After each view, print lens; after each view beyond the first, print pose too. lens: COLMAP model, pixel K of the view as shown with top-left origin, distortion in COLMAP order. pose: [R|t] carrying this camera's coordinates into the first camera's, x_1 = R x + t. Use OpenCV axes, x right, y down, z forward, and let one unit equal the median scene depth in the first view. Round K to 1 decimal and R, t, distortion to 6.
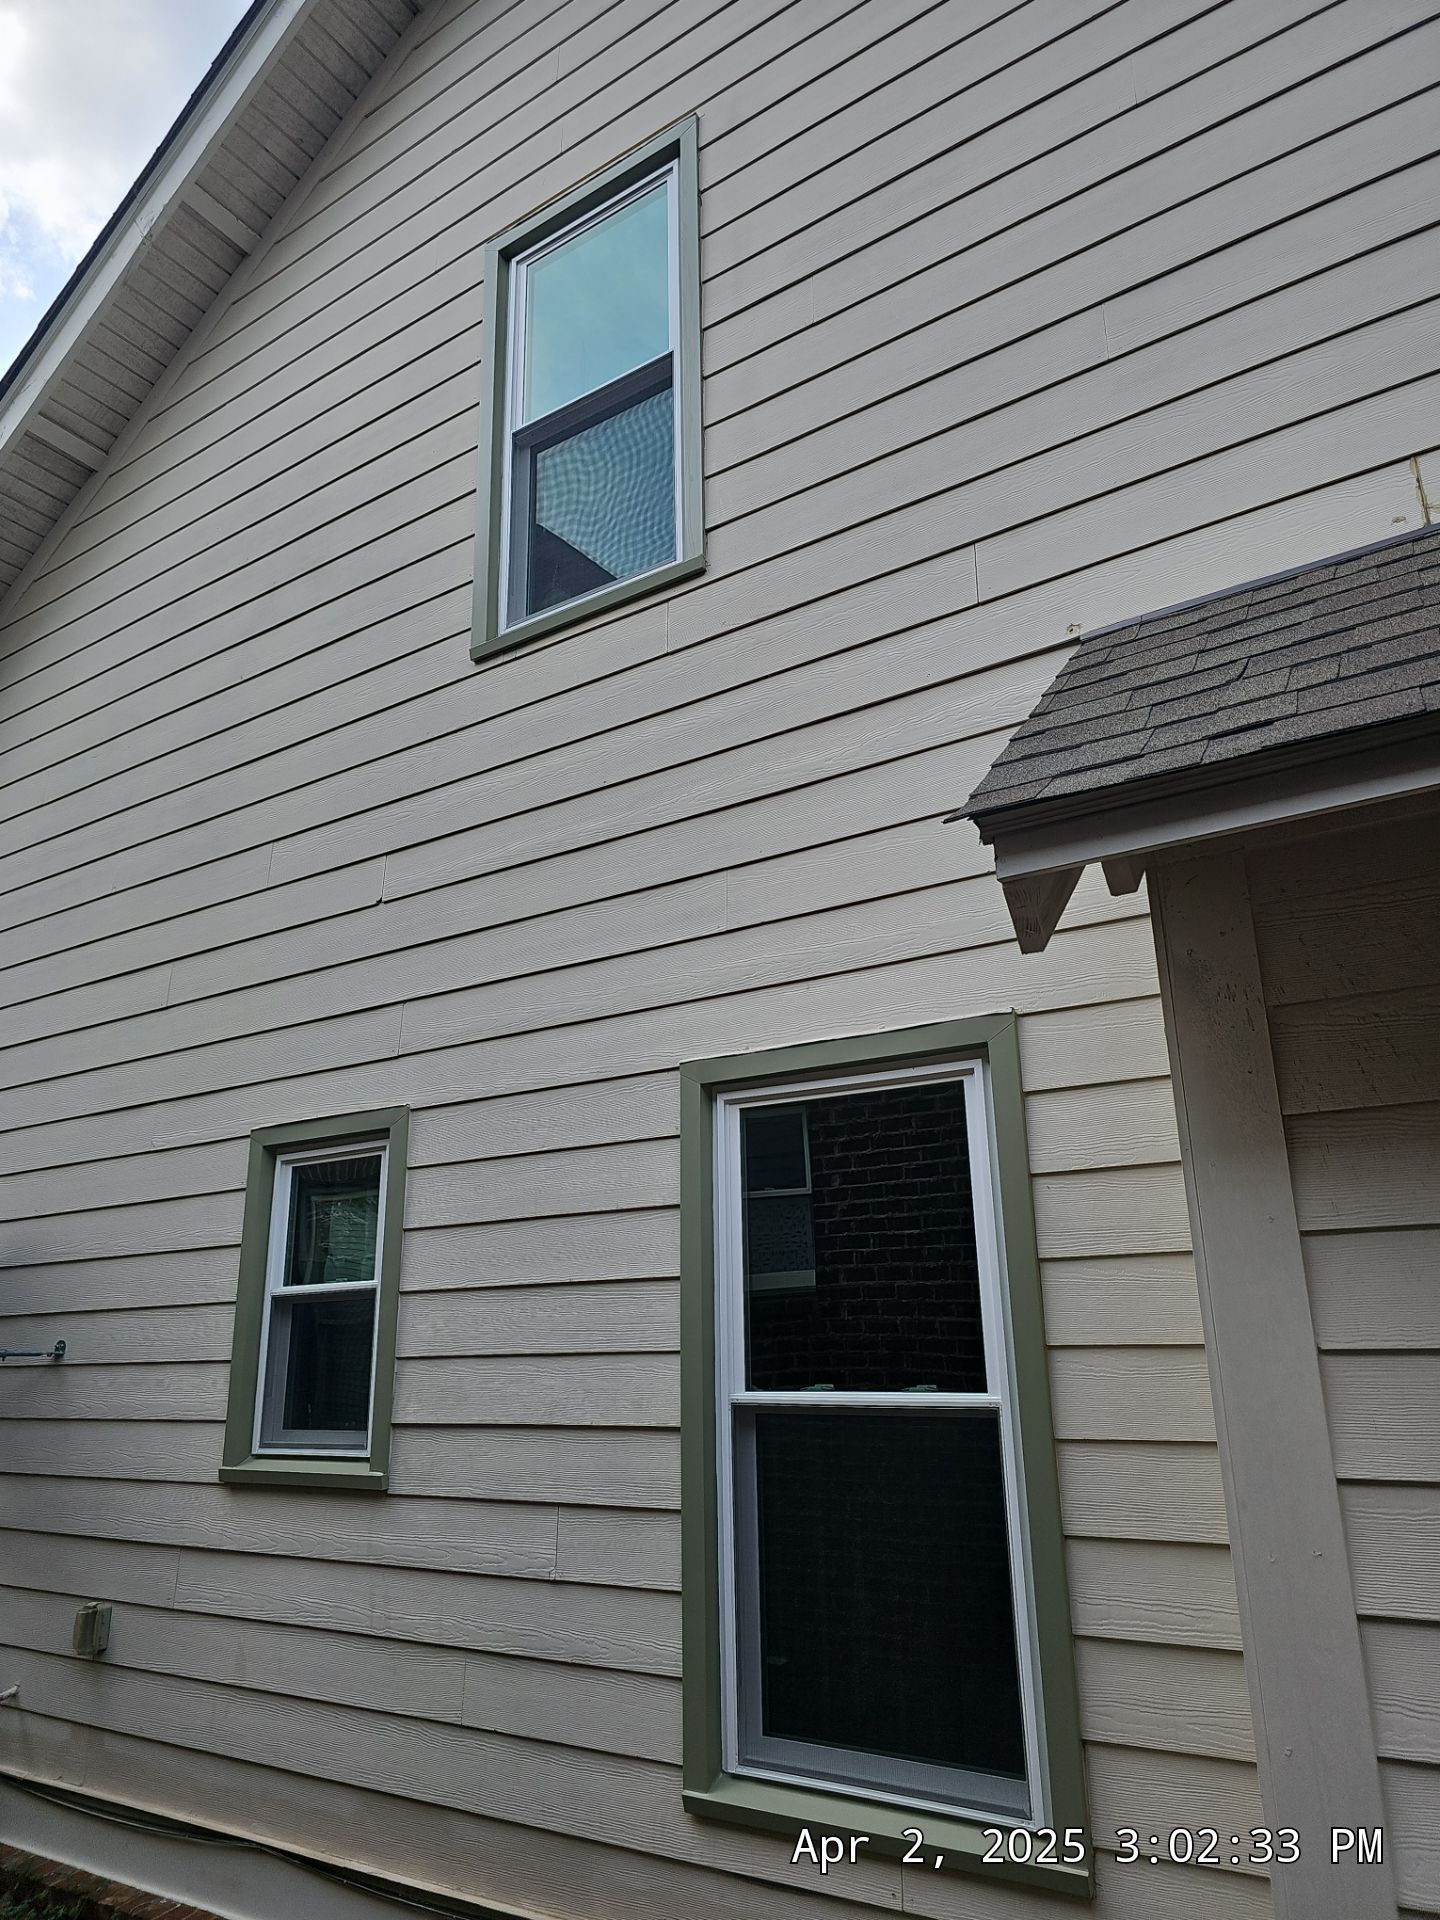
lens RADIAL K [[1274.0, 0, 726.7], [0, 1274.0, 960.4], [0, 0, 1]] dist [0.040013, -0.025666]
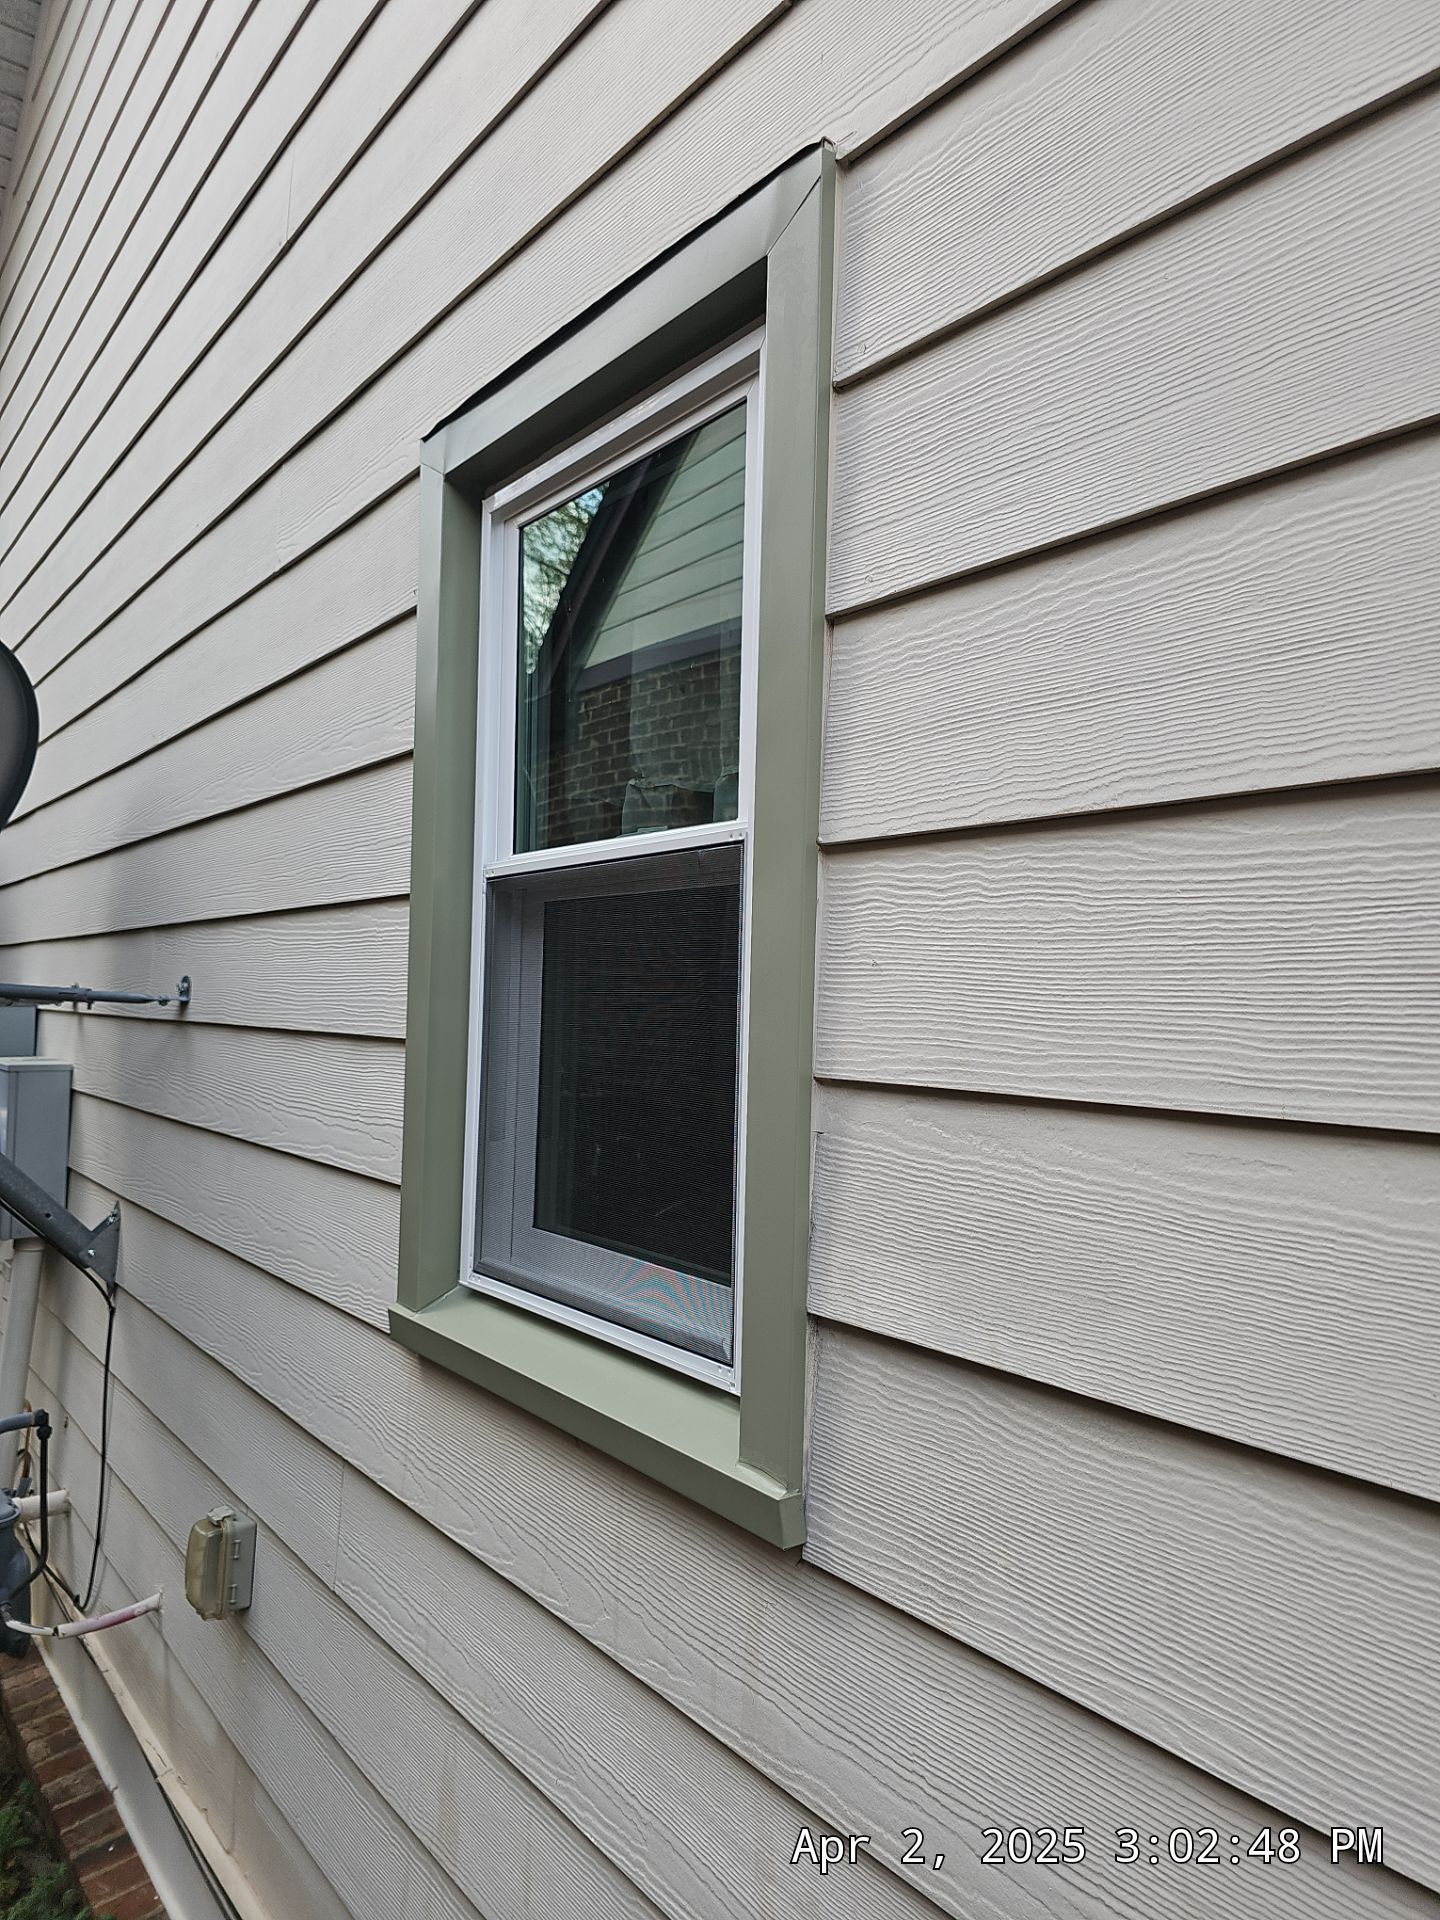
lens RADIAL K [[1274.0, 0, 726.7], [0, 1274.0, 960.4], [0, 0, 1]] dist [0.040013, -0.025666]
pose [[0.947695, 0.029780, -0.317785, -0.193712], [0.052230, 0.967747, 0.246449, 0.221515], [0.314875, -0.250156, 0.915574, 0.764208]]
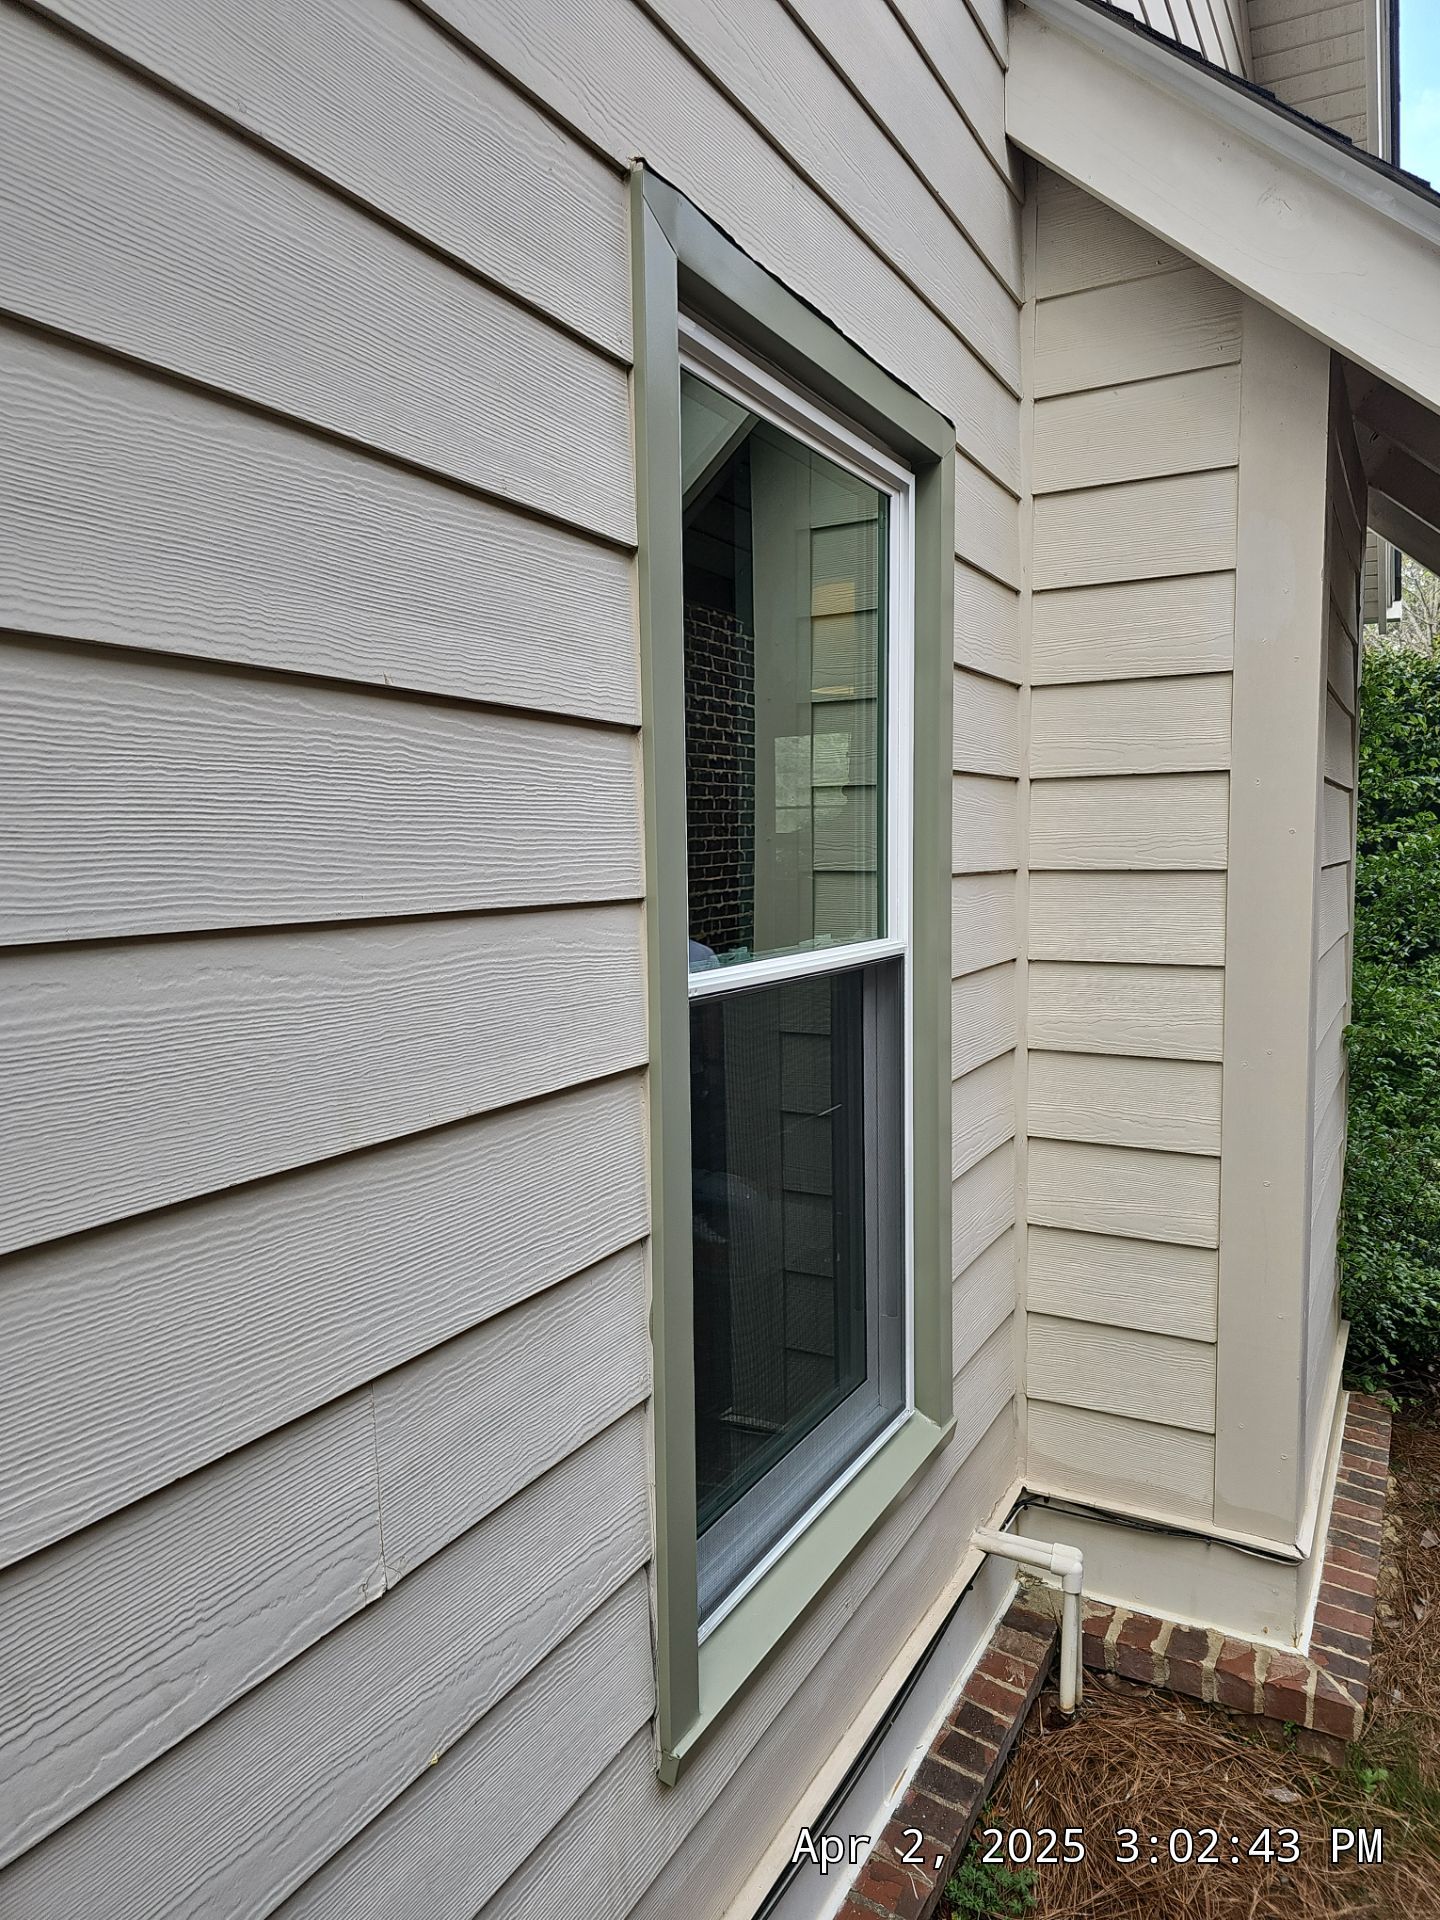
lens RADIAL K [[1243.2, 0, 713.6], [0, 1243.2, 965.5], [0, 0, 1]] dist [0.027408, -0.000664]
pose [[-0.059217, -0.074592, 0.995454, -0.388383], [-0.269211, 0.961450, 0.056030, 0.259167], [-0.961259, -0.264670, -0.077016, 0.870740]]
